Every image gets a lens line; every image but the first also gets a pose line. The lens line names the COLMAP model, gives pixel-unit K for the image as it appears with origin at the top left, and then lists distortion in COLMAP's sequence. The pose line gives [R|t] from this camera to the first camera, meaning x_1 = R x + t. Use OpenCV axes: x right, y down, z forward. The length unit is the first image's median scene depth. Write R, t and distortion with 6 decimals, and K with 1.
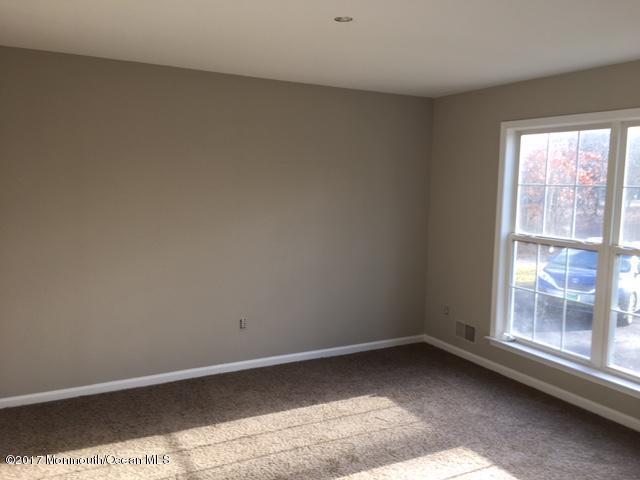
lens RADIAL K [[546.3, 0, 317.5], [0, 546.3, 239.9], [0, 0, 1]] dist [0.071683, -0.086076]
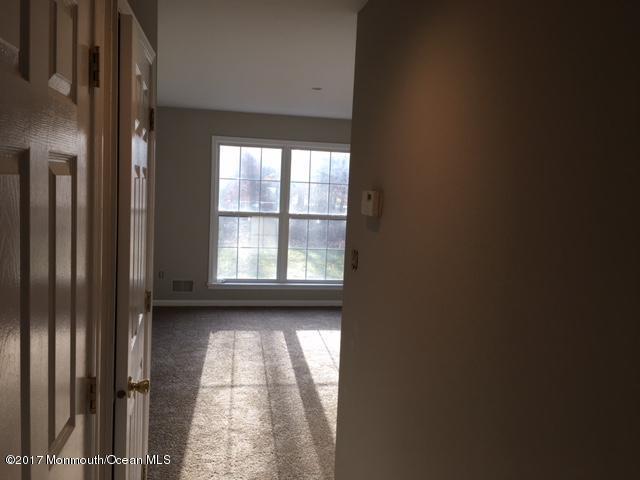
lens RADIAL K [[546.3, 0, 317.5], [0, 546.3, 239.9], [0, 0, 1]] dist [0.071683, -0.086076]
pose [[0.308723, -0.098504, 0.946038, -1.026880], [0.070564, 0.994254, 0.080498, -0.036484], [-0.948531, 0.041904, 0.313900, 0.298066]]
